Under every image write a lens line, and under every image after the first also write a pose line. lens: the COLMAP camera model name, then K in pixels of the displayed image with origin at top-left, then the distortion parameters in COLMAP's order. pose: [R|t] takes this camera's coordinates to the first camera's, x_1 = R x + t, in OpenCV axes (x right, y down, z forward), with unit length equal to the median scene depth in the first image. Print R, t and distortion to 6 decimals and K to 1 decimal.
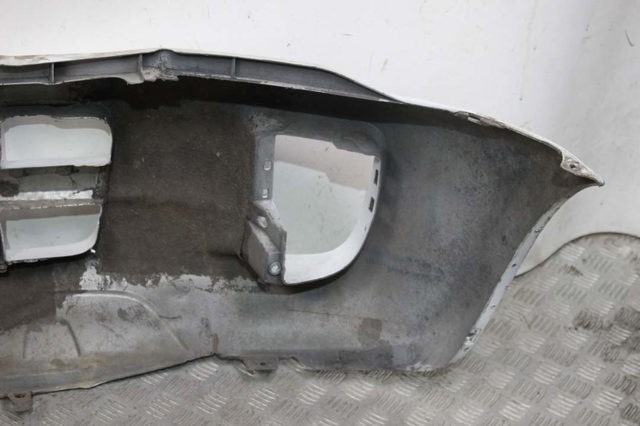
lens RADIAL K [[1653.6, 0, 316.8], [0, 1653.6, 214.9], [0, 0, 1]] dist [0.019462, 0.000000]
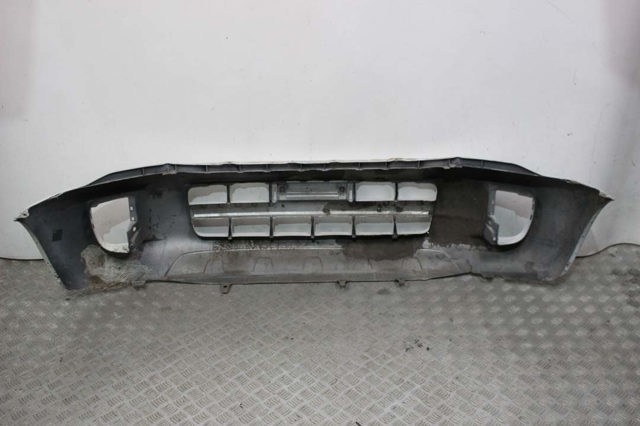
lens RADIAL K [[791.4, 0, 322.1], [0, 791.4, 211.6], [0, 0, 1]] dist [-0.026222, 0.000000]
pose [[0.970977, 0.029634, -0.237328, 0.007085], [-0.056921, 0.992415, -0.108964, 0.143147], [0.232299, 0.119311, 0.965299, -0.337843]]
